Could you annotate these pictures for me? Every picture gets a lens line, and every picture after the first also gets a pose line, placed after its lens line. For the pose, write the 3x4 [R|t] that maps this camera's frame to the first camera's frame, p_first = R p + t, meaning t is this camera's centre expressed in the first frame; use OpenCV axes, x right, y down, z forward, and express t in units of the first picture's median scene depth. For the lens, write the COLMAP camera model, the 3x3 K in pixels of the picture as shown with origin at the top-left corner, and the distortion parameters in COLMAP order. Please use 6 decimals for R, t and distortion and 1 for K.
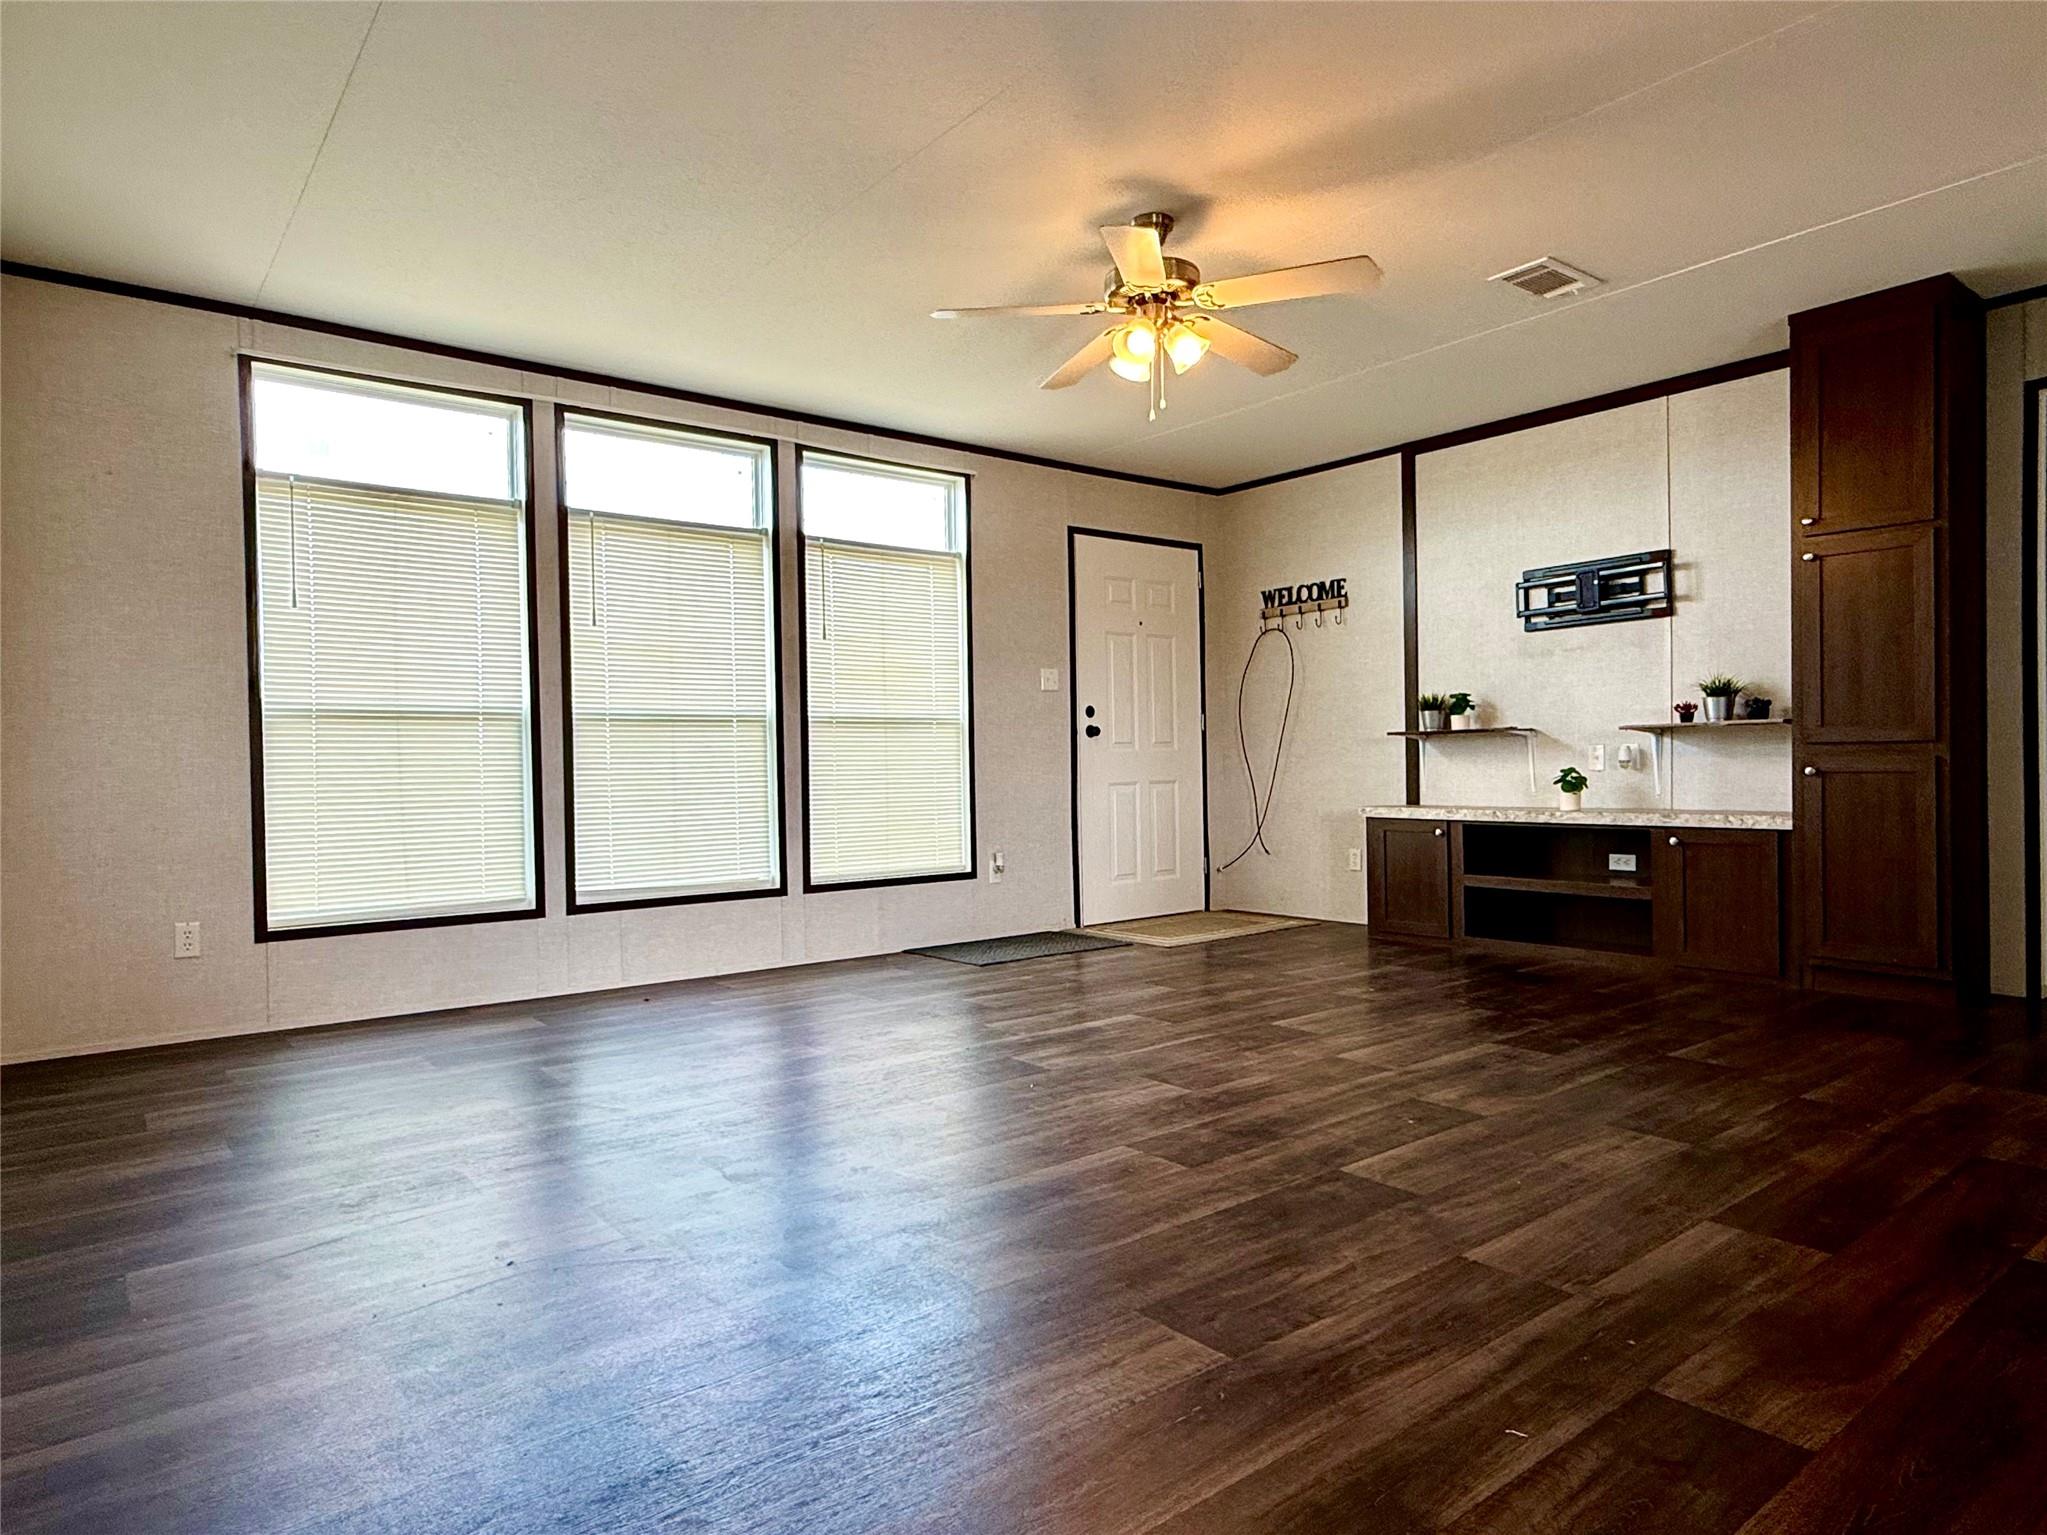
lens RADIAL K [[1151.4, 0, 1023.5], [0, 1151.4, 767.5], [0, 0, 1]] dist [-0.000587, -0.000147]
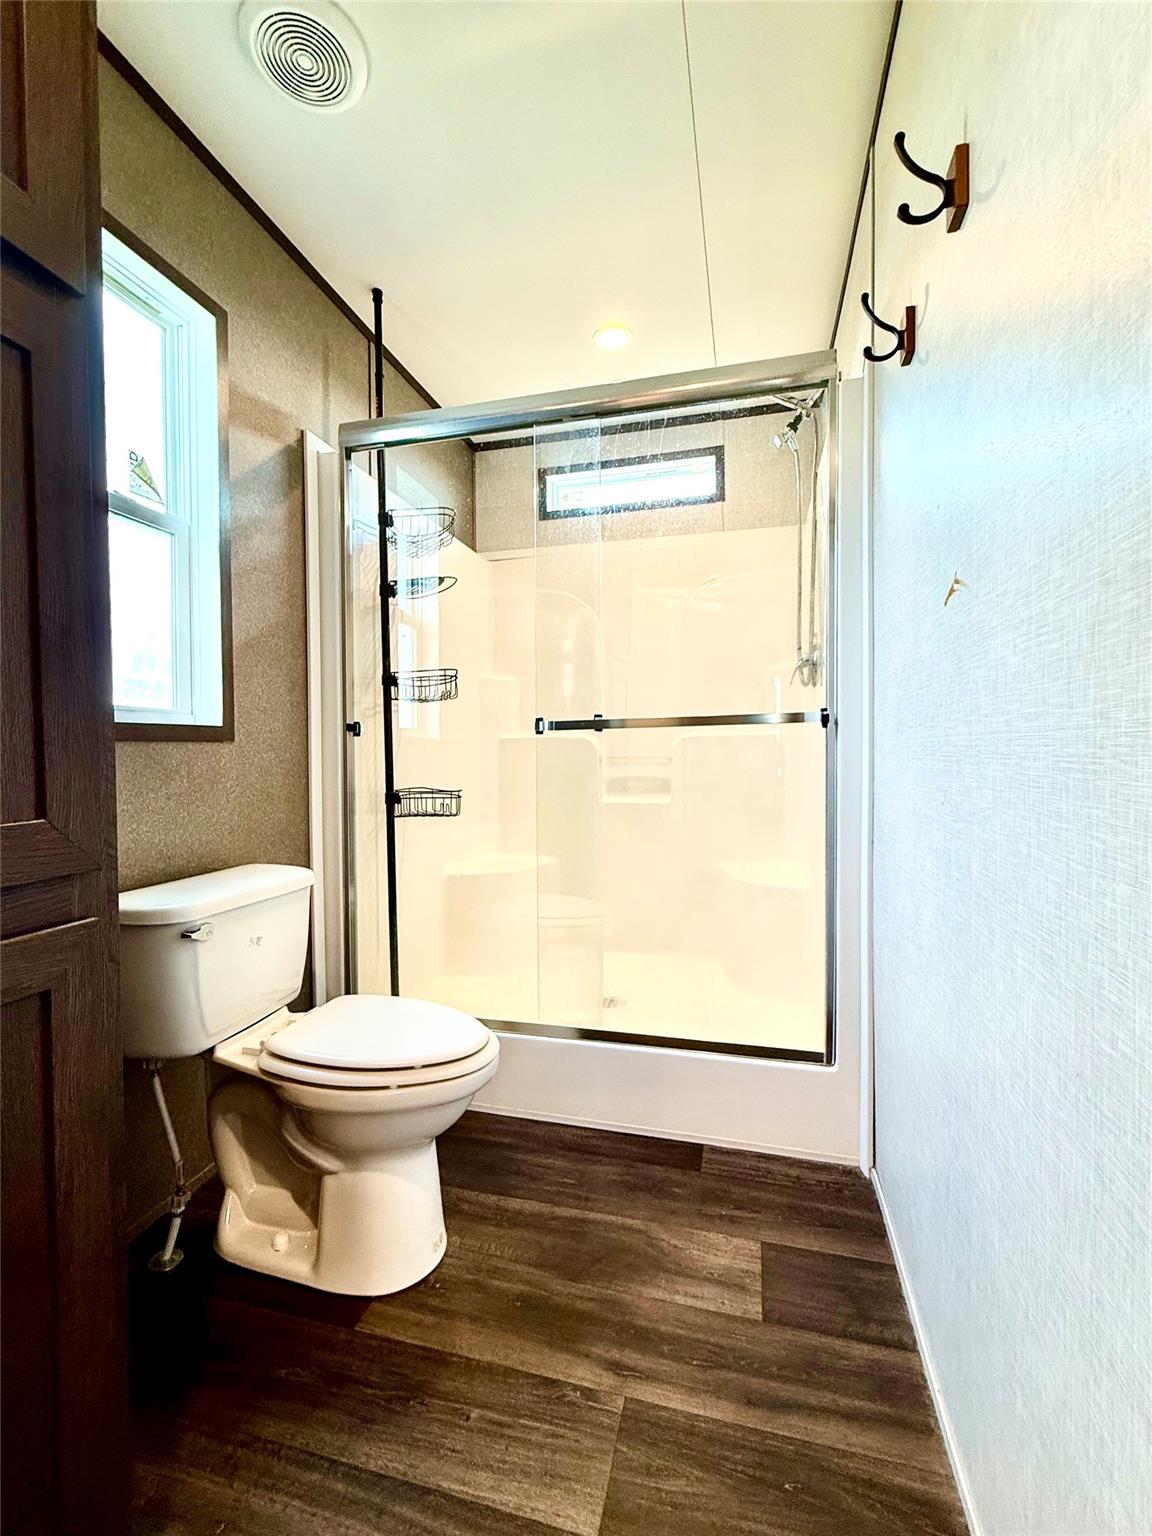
lens RADIAL K [[652.5, 0, 576.0], [0, 652.5, 768.0], [0, 0, 1]] dist [-0.000958, -0.000096]
pose [[-0.577108, -0.012422, 0.816573, 0.060156], [0.018015, 0.999447, 0.027937, -0.084388], [-0.816469, 0.030833, -0.576566, 1.268598]]
